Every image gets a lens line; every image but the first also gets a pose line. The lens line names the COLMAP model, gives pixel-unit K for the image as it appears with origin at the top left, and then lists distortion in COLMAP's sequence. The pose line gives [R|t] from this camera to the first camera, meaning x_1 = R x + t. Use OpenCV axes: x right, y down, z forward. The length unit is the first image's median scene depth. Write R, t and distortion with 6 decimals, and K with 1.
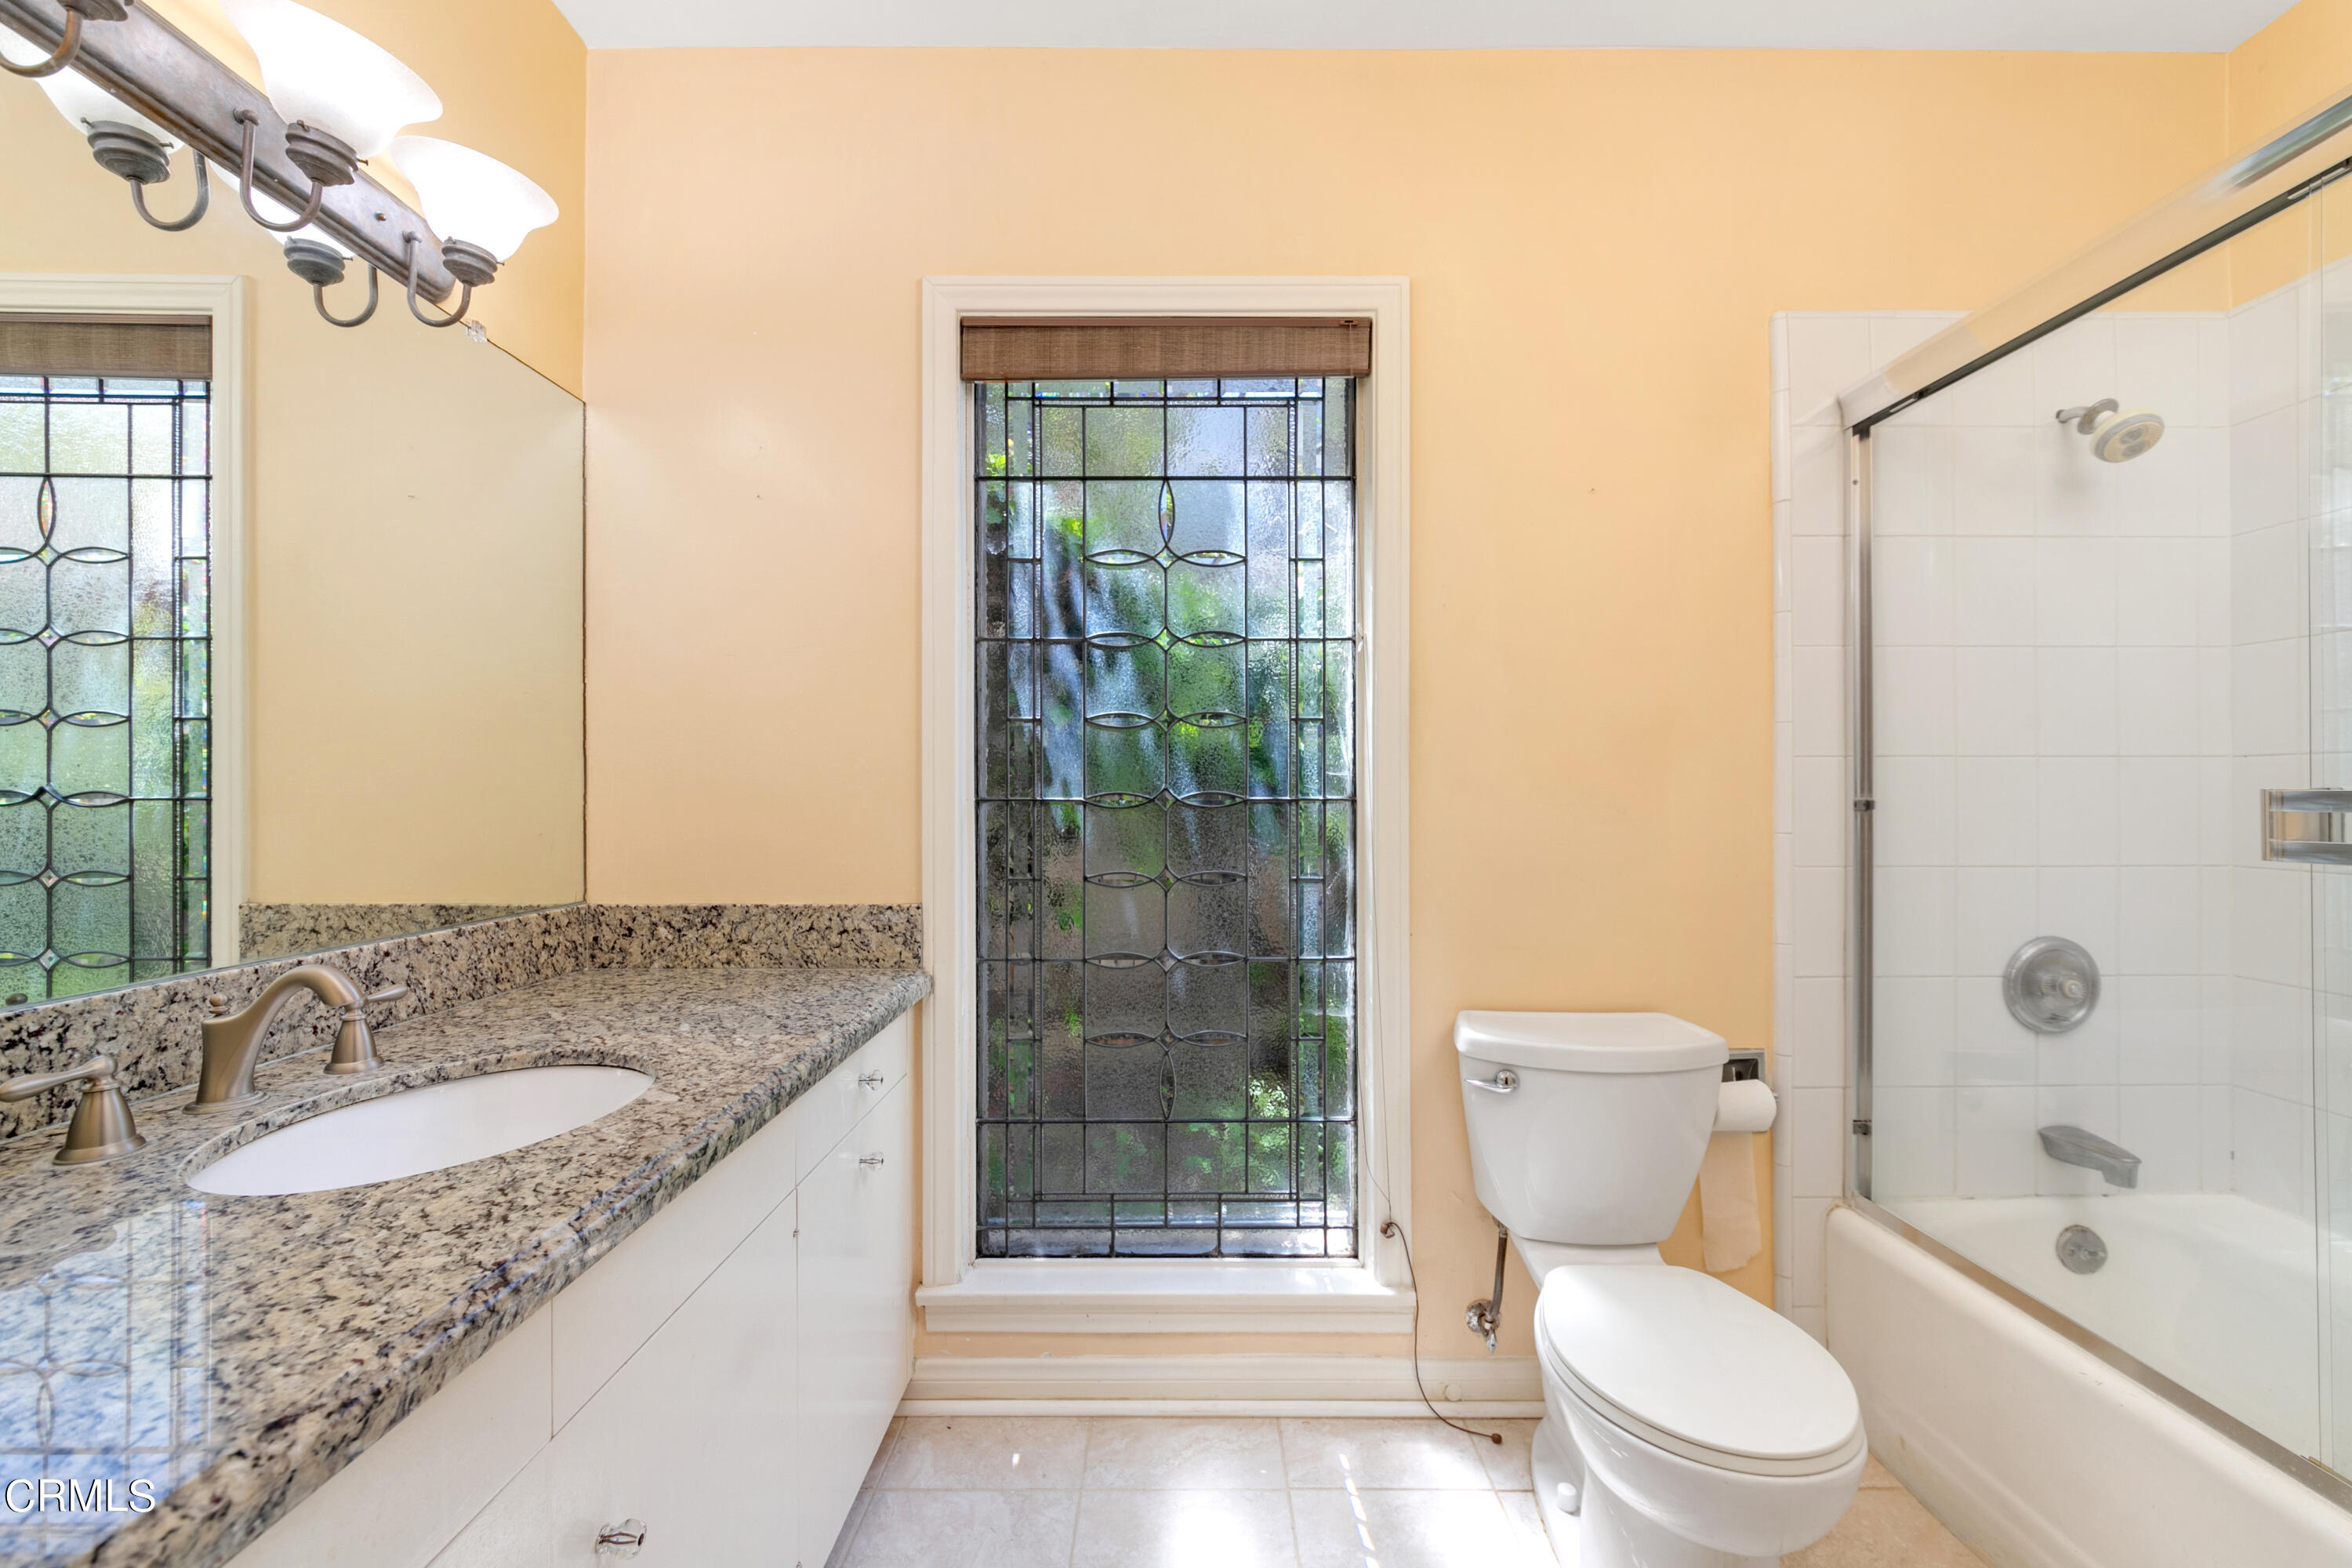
lens RADIAL K [[942.2, 0, 1177.0], [0, 942.2, 790.0], [0, 0, 1]] dist [-0.008857, 0.001407]
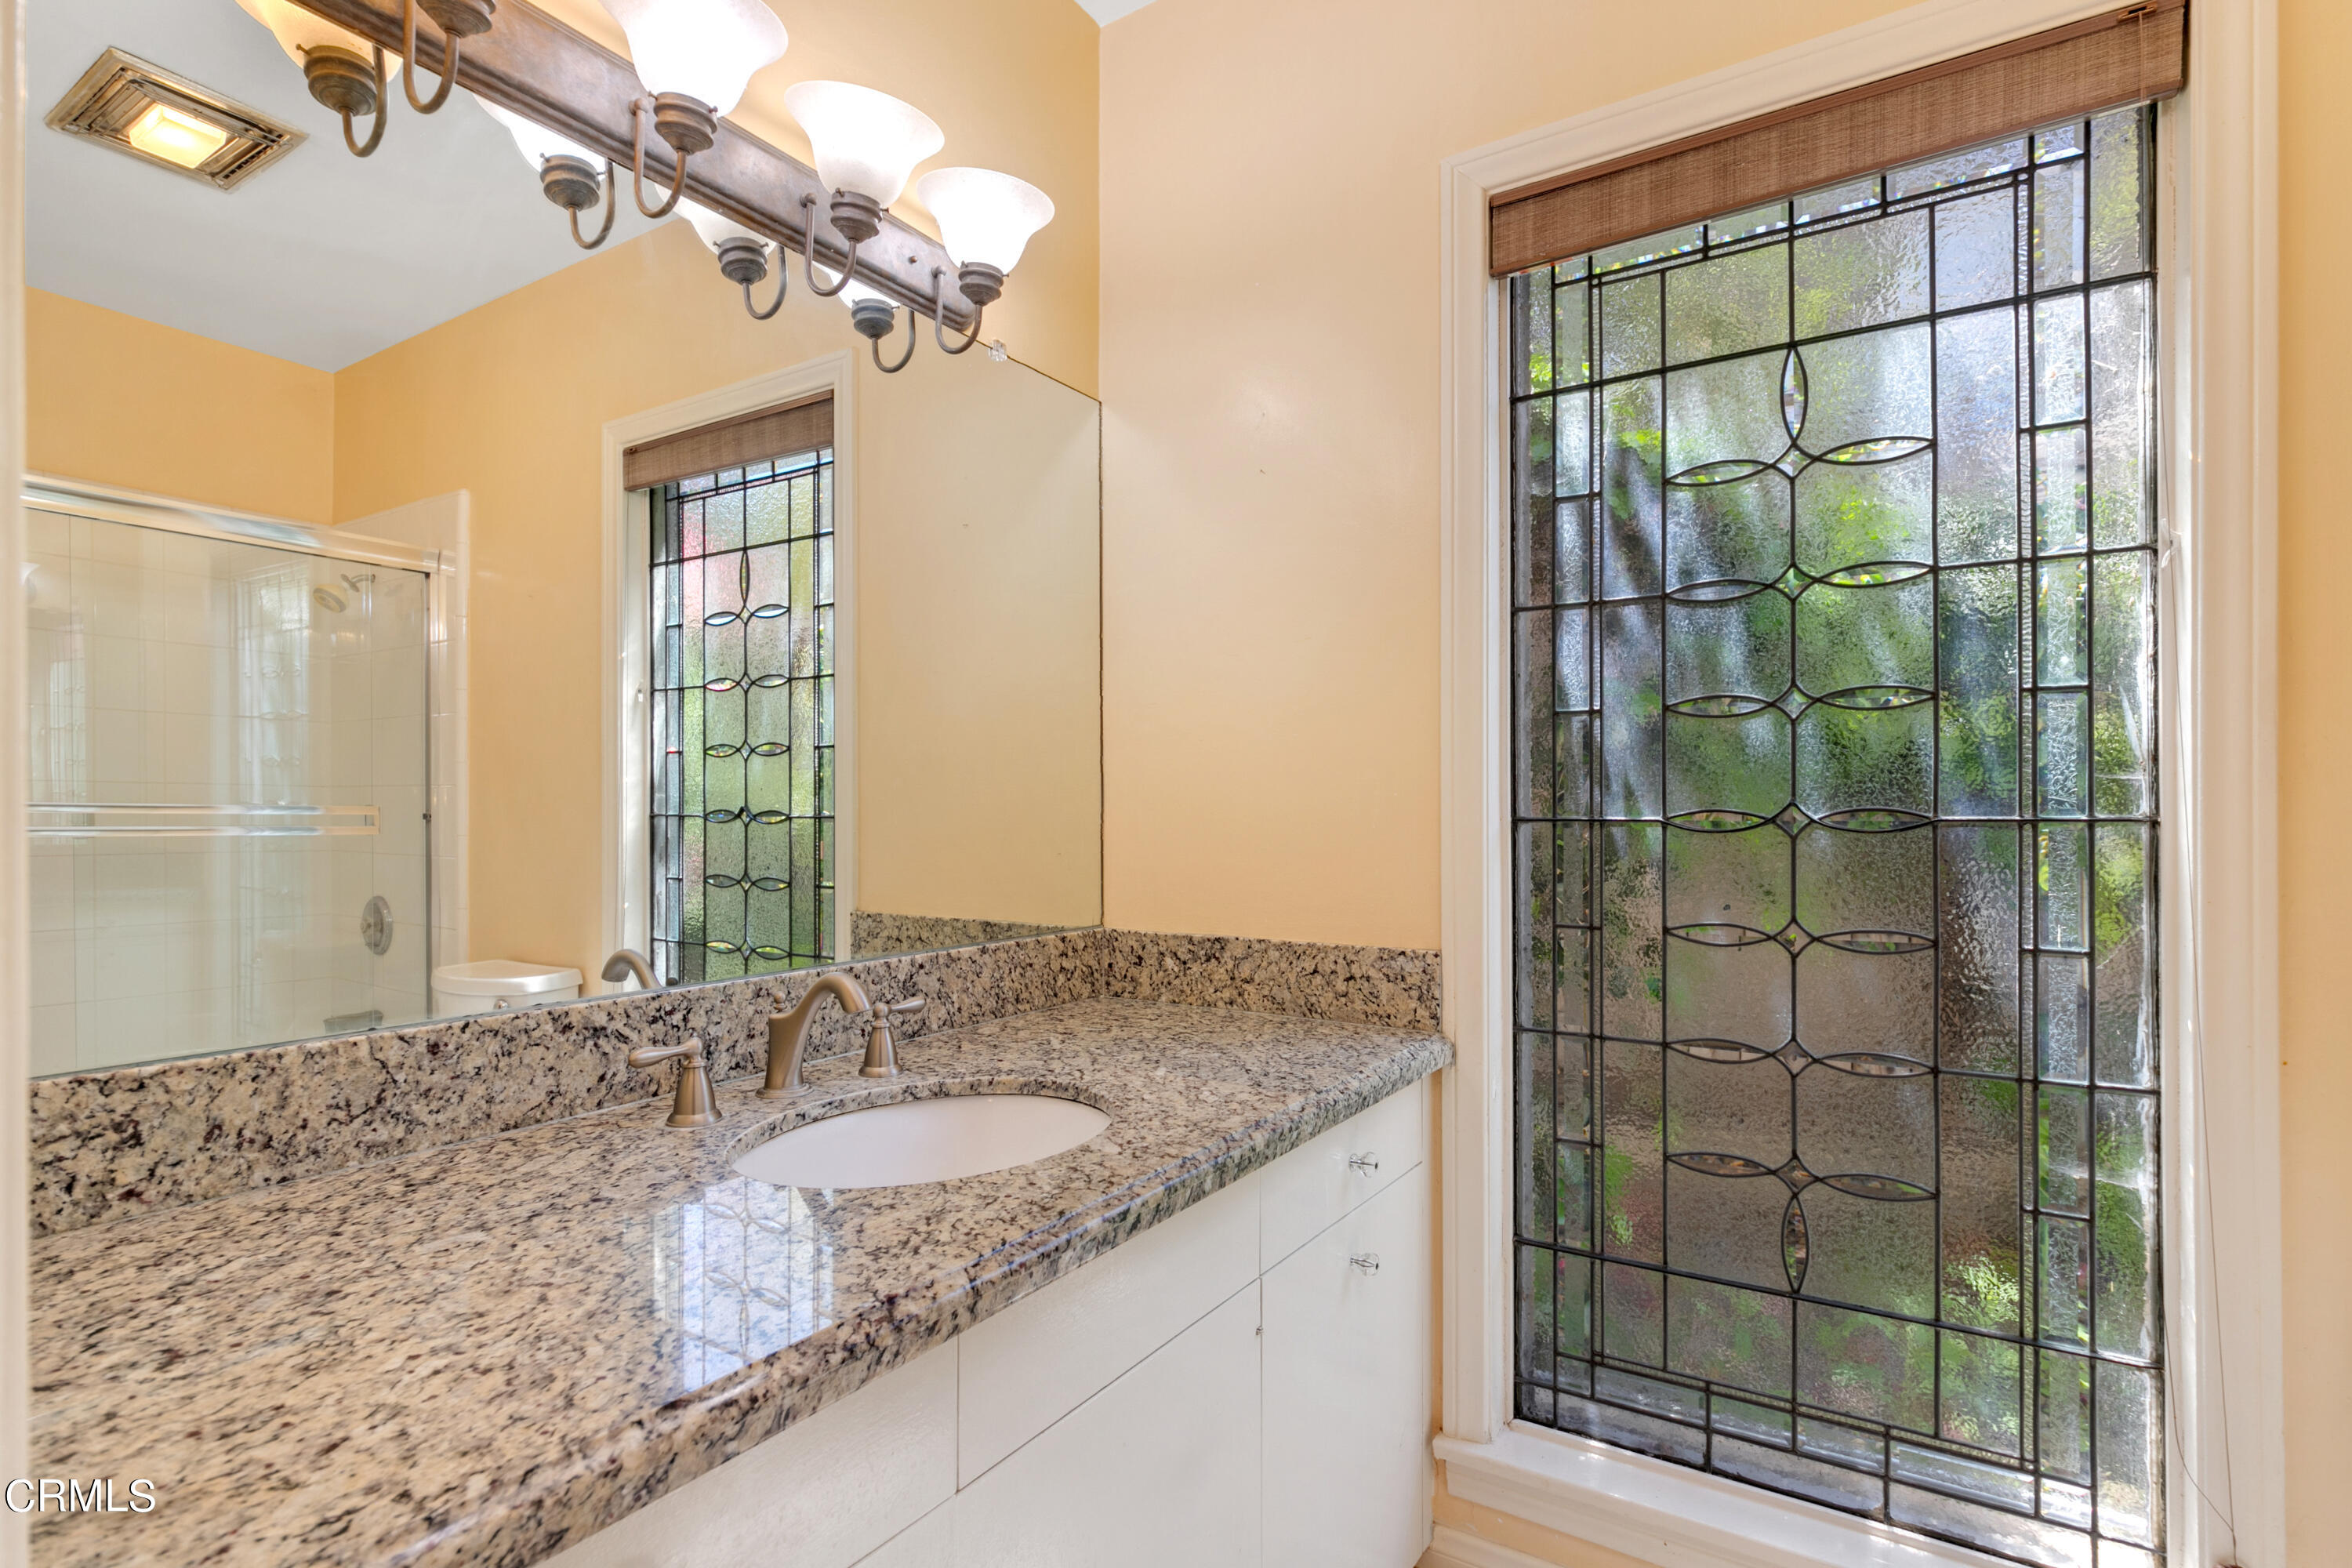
lens RADIAL K [[1149.2, 0, 1177.3], [0, 1149.2, 806.9], [0, 0, 1]] dist [-0.003593, 0.000125]
pose [[0.834396, -0.003722, -0.551153, 0.077047], [0.003900, 0.999992, -0.000849, -0.000096], [0.551152, -0.001441, 0.834404, 0.071297]]
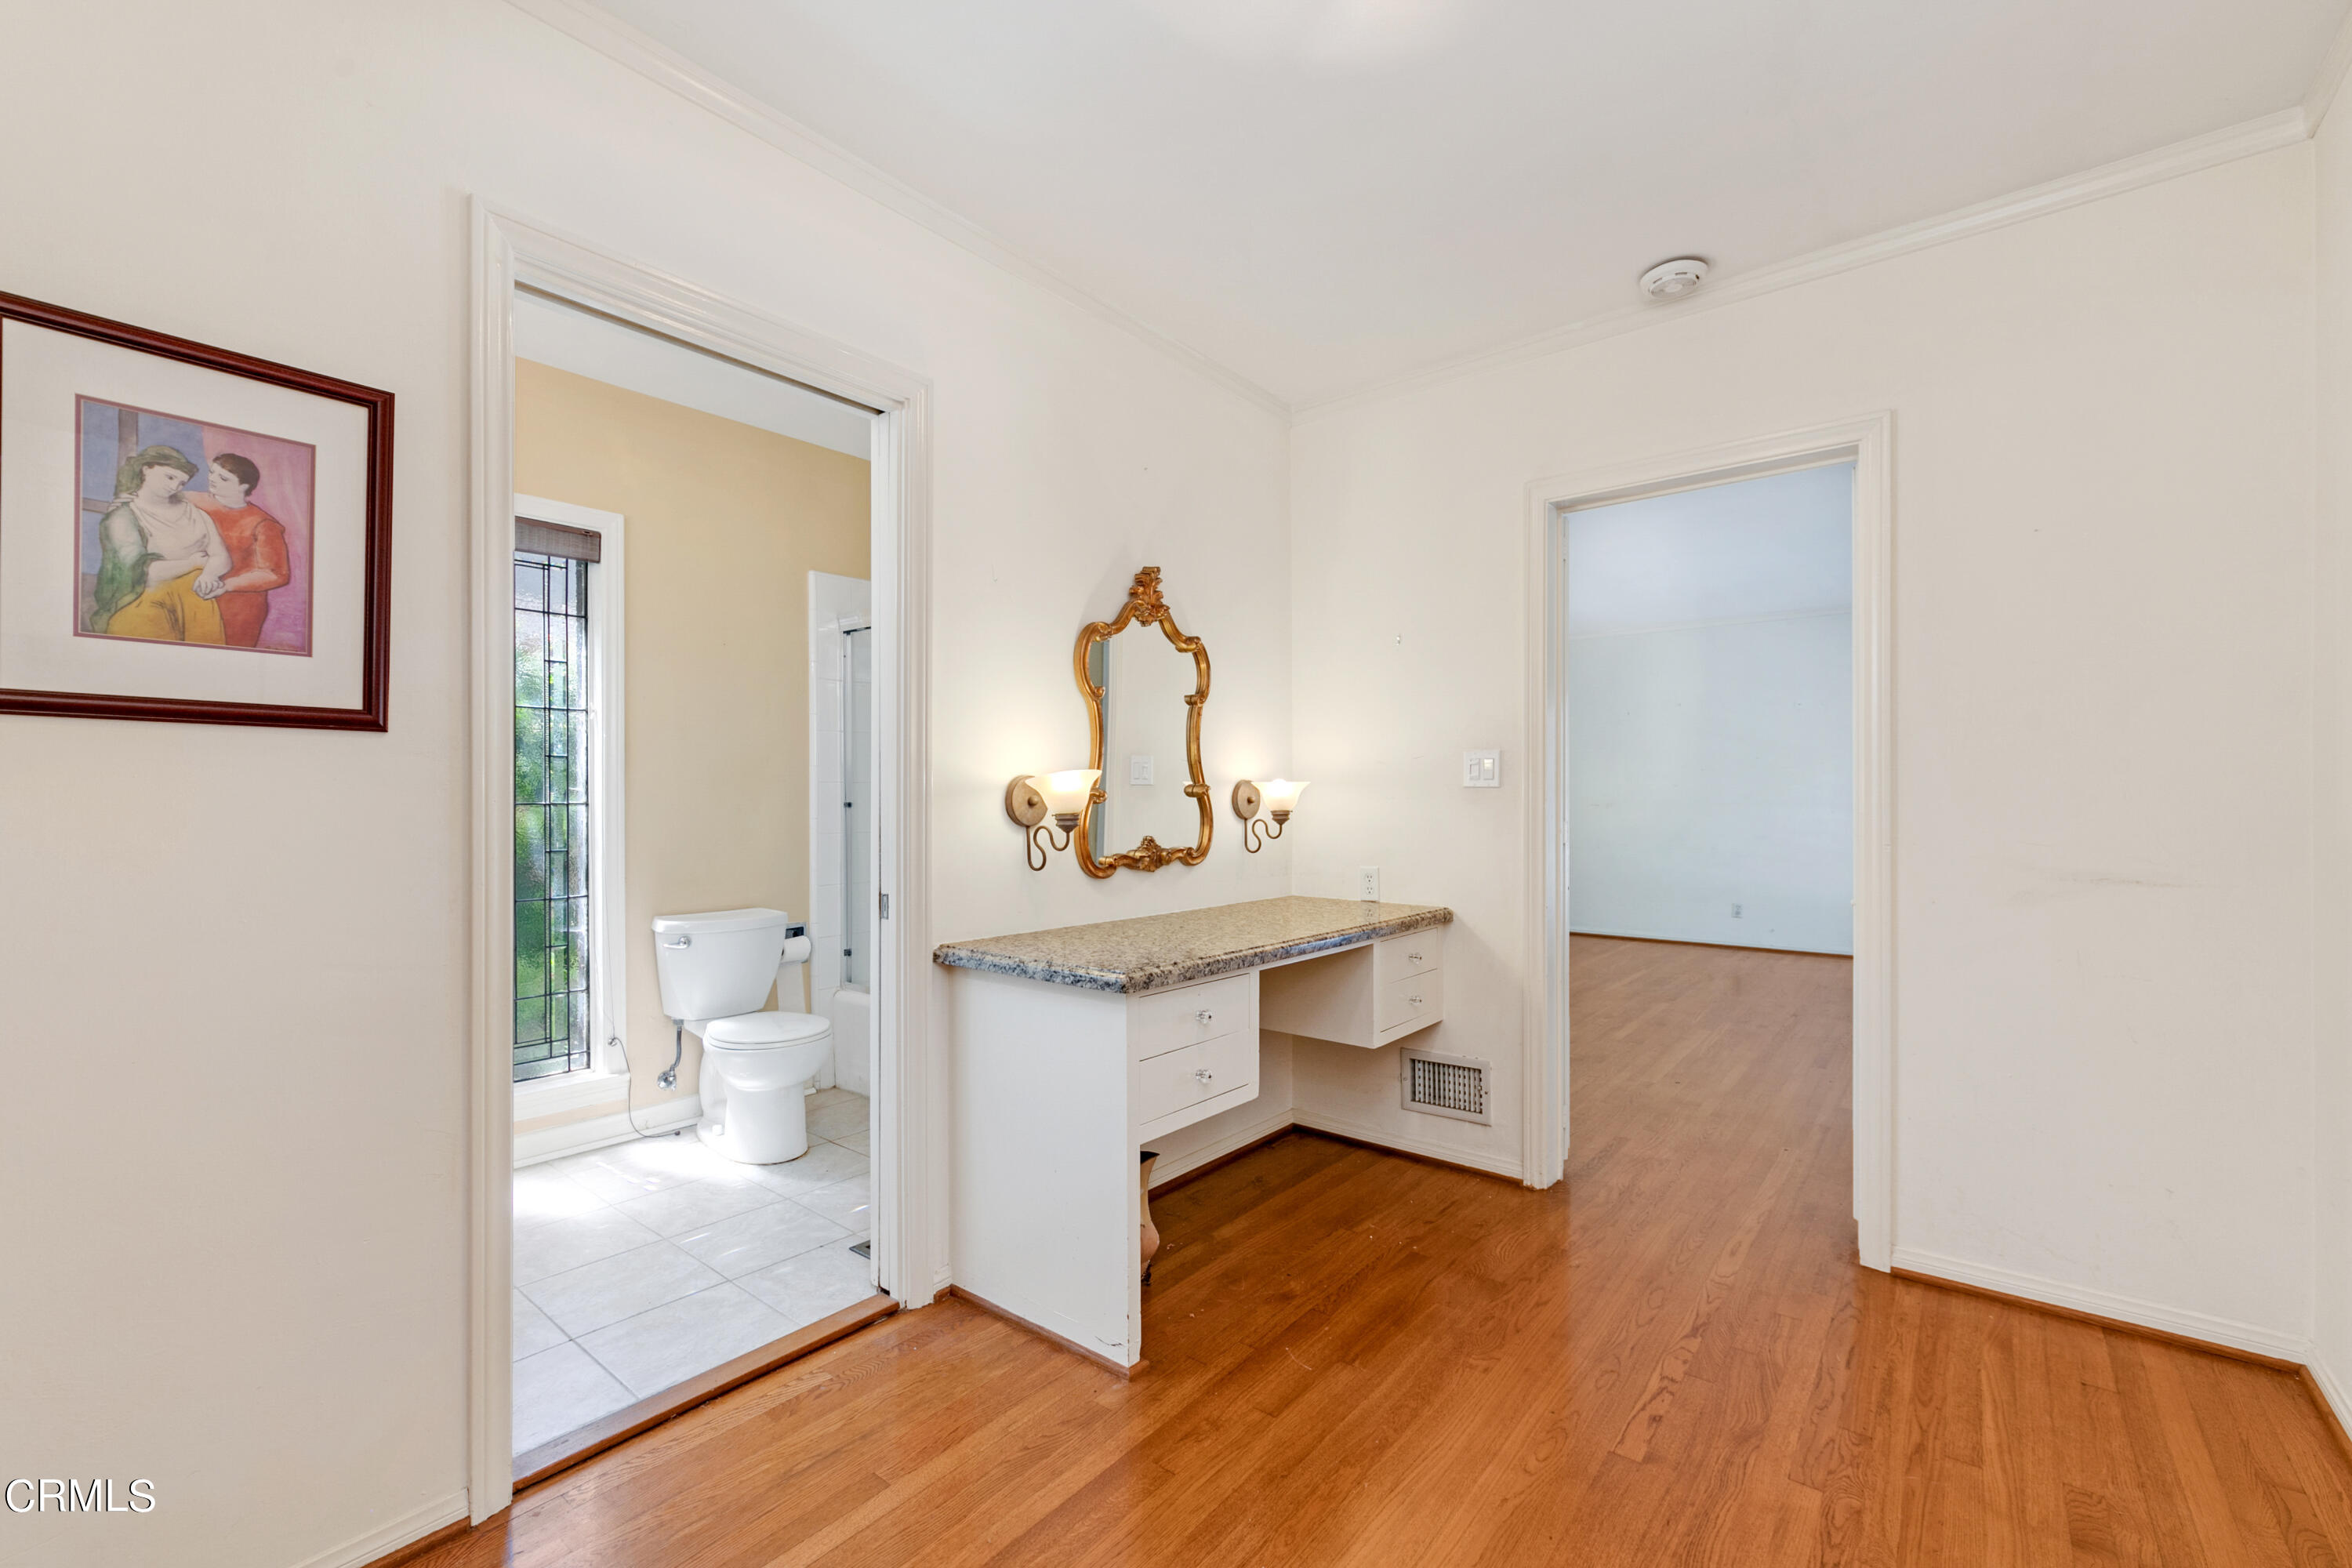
lens RADIAL K [[985.5, 0, 1176.4], [0, 985.5, 788.7], [0, 0, 1]] dist [-0.001157, -0.000164]
pose [[0.633914, 0.001226, 0.773402, -0.551754], [0.000256, 0.999998, -0.001796, -0.015115], [-0.773403, 0.001336, 0.633913, -1.036404]]
